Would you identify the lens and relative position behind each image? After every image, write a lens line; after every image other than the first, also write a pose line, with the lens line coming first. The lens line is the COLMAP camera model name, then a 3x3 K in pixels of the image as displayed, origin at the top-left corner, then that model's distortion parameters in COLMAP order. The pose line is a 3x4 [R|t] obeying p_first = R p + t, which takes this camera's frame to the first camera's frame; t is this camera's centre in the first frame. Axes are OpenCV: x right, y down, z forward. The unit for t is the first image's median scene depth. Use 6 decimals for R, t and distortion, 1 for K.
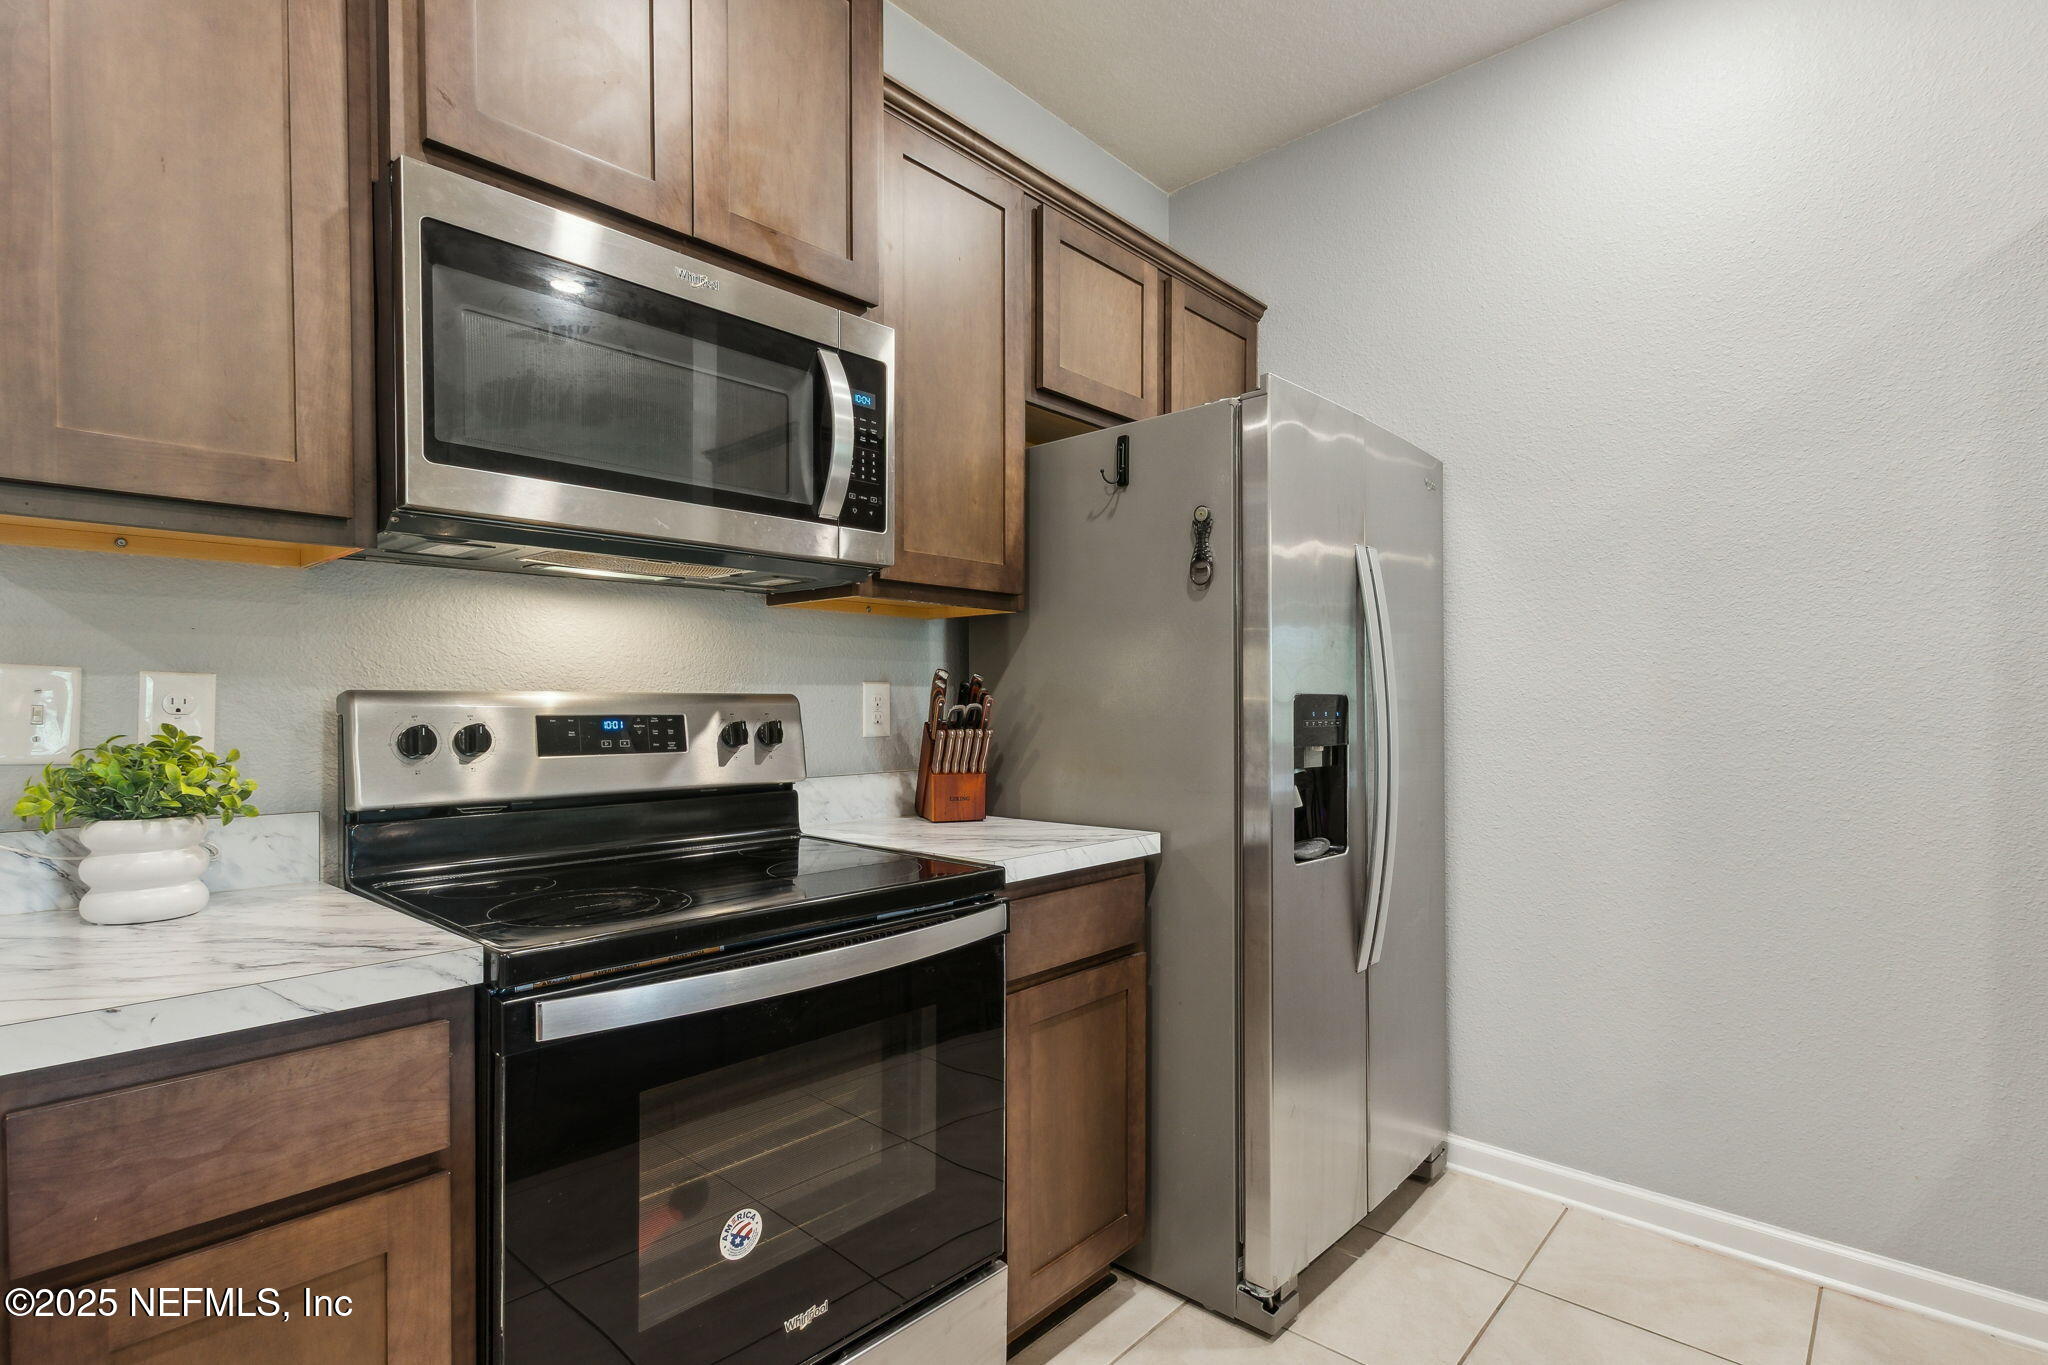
lens RADIAL K [[1003.2, 0, 1021.8], [0, 1003.2, 714.0], [0, 0, 1]] dist [-0.001287, -0.001111]
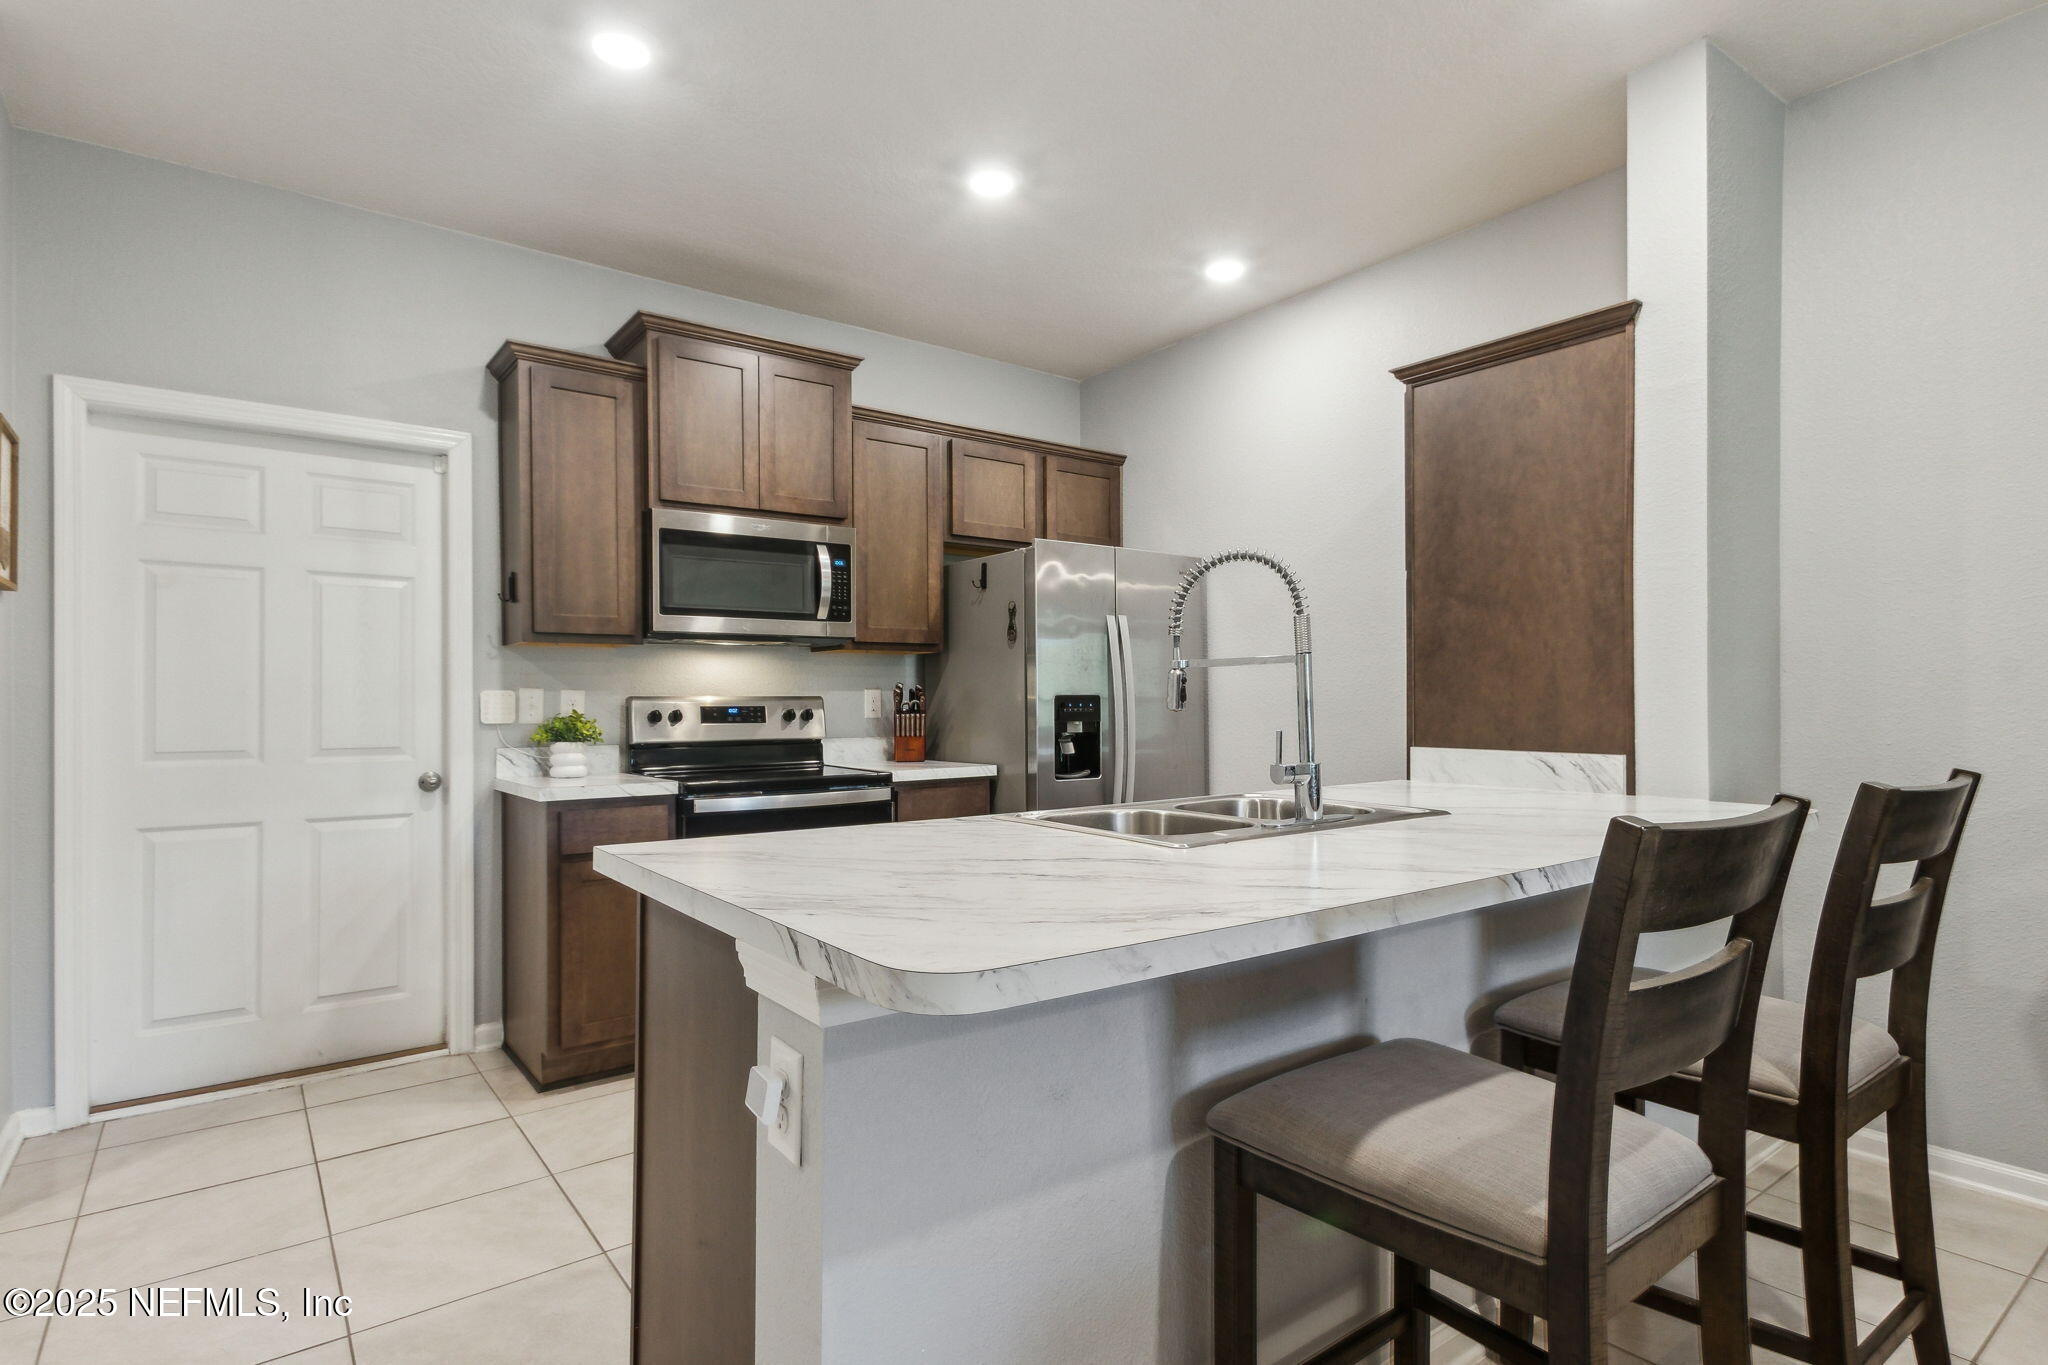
lens RADIAL K [[1047.6, 0, 1024.0], [0, 1047.6, 682.5], [0, 0, 1]] dist [-0.001197, -0.000760]
pose [[0.983624, -0.008124, -0.180047, 0.632733], [0.003455, 0.999650, -0.026230, 0.011285], [0.180197, 0.025179, 0.983308, -1.149430]]
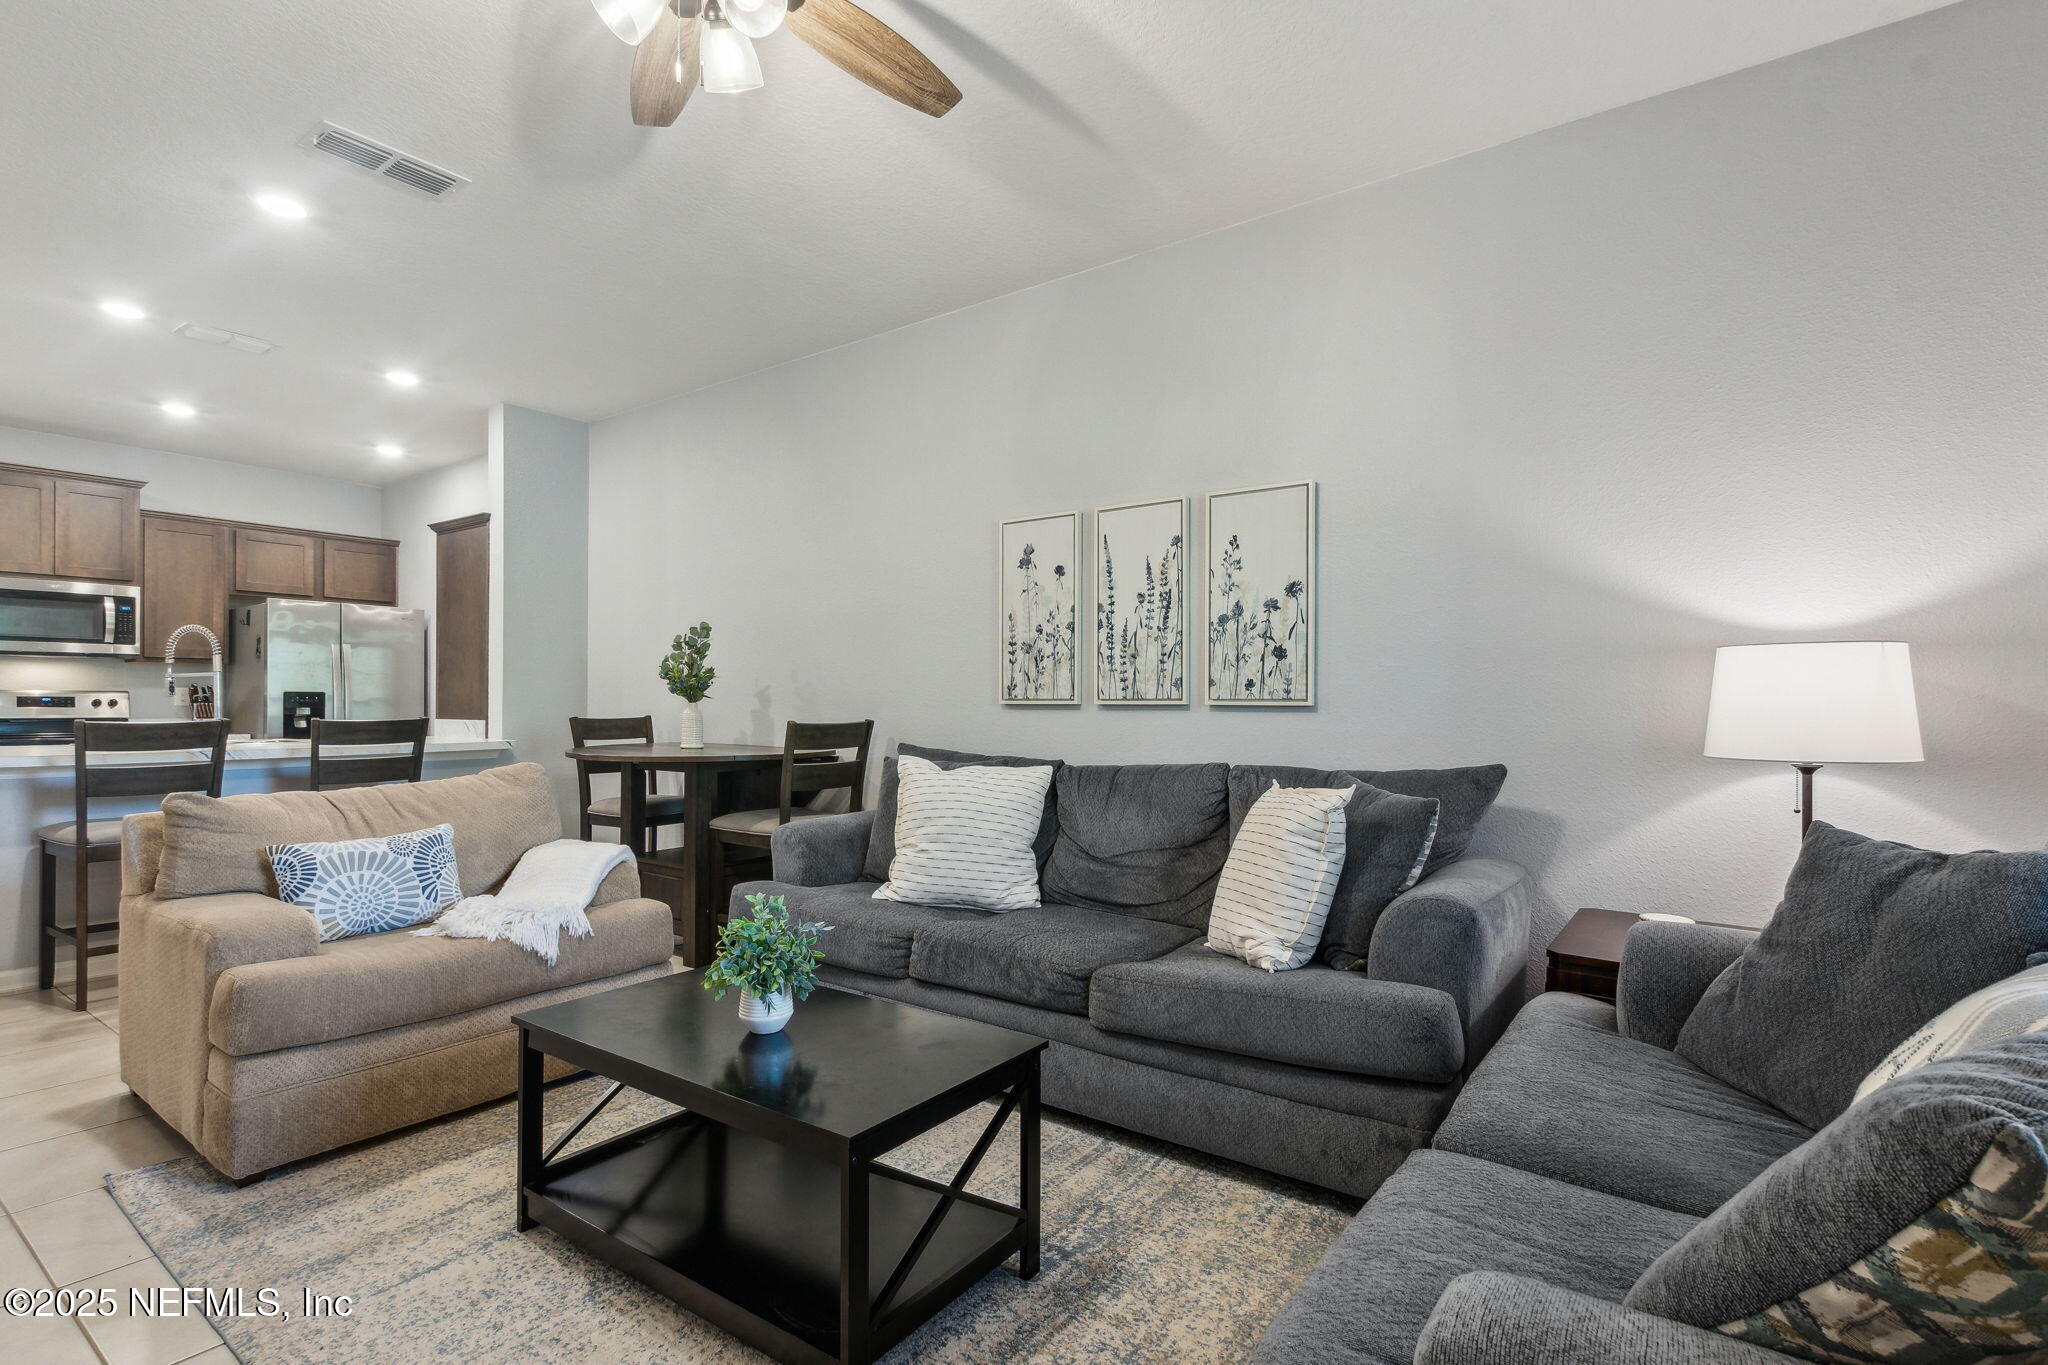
lens RADIAL K [[994.3, 0, 1024.0], [0, 994.3, 682.5], [0, 0, 1]] dist [-0.001813, -0.000647]
pose [[0.994262, 0.002304, 0.106943, 2.546966], [0.001570, 0.999346, -0.036135, 0.080837], [-0.106956, 0.036095, 0.993608, -2.738393]]
